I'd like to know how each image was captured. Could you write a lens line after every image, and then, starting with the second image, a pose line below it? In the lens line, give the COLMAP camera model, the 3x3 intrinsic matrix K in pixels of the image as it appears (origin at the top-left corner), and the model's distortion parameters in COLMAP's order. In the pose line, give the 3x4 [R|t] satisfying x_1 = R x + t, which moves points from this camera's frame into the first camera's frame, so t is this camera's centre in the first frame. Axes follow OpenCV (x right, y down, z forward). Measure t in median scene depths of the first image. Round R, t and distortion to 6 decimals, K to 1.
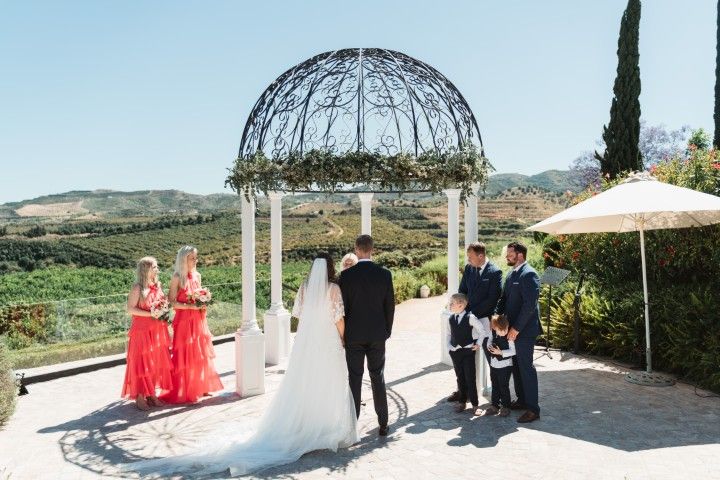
lens RADIAL K [[546.1, 0, 378.3], [0, 546.1, 238.2], [0, 0, 1]] dist [-0.002520, -0.002627]
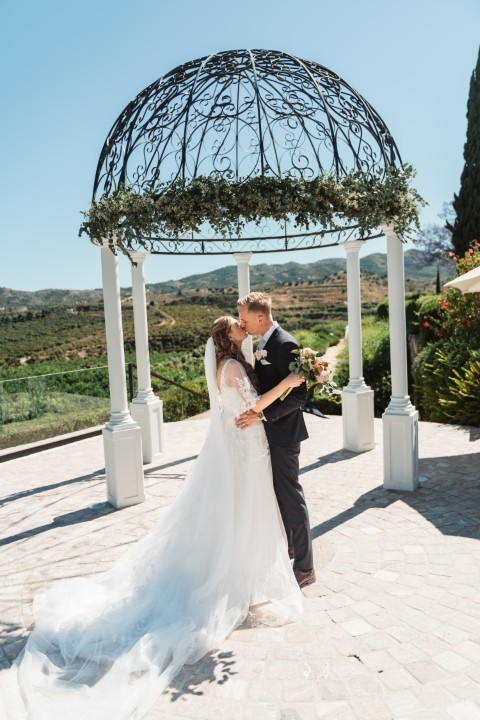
lens RADIAL K [[535.4, 0, 240.0], [0, 535.4, 360.0], [0, 0, 1]] dist [-0.002051, -0.003171]
pose [[0.997475, -0.047156, 0.053099, -0.101175], [0.043715, 0.996979, 0.064203, 0.035301], [-0.055966, -0.061720, 0.996523, 0.228253]]
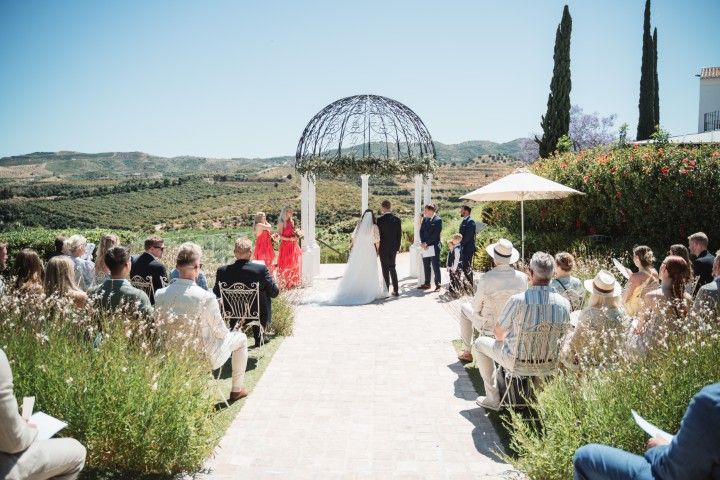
lens RADIAL K [[554.3, 0, 372.9], [0, 554.3, 232.2], [0, 0, 1]] dist [-0.136877, 0.091963]
pose [[0.998859, 0.011105, 0.046452, -0.096134], [-0.013438, 0.998648, 0.050222, 0.007146], [-0.045832, -0.050789, 0.997657, -0.840638]]
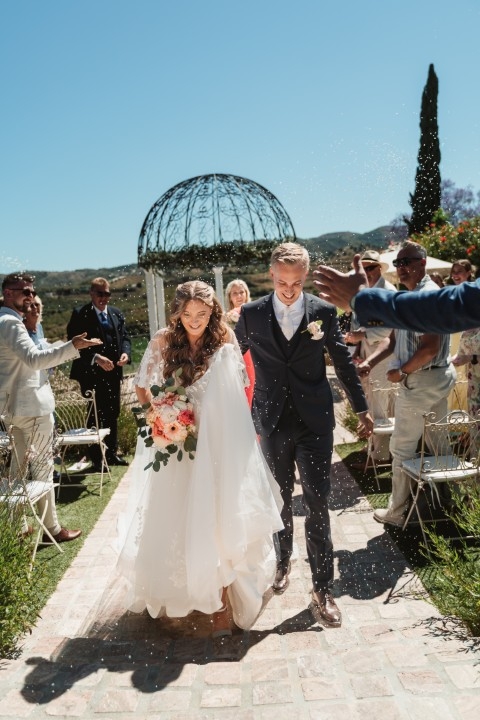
lens RADIAL K [[587.8, 0, 240.0], [0, 587.8, 360.0], [0, 0, 1]] dist [-0.029653, 0.003919]
pose [[0.996378, -0.063290, 0.056787, -0.088859], [0.058146, 0.994415, 0.088080, 0.035549], [-0.062044, -0.084459, 0.994493, -0.729115]]
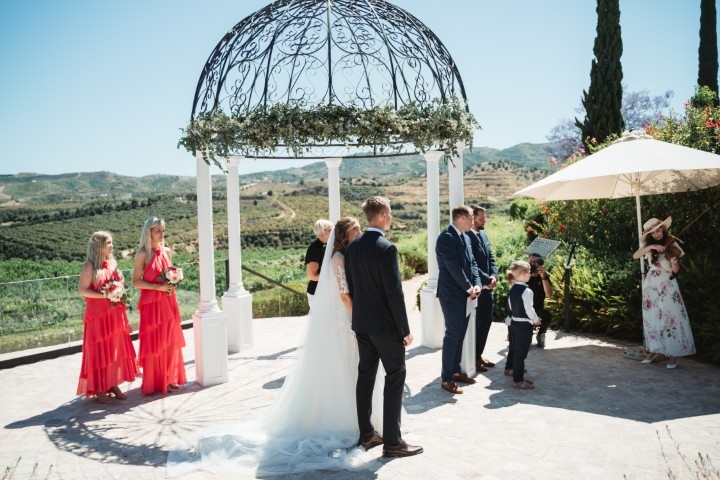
lens RADIAL K [[610.5, 0, 360.0], [0, 610.5, 240.0], [0, 0, 1]] dist [-0.103403, 0.091192]
pose [[0.998994, -0.019361, 0.040443, -0.028456], [0.018091, 0.999339, 0.031539, 0.024887], [-0.041027, -0.030775, 0.998684, 0.011557]]
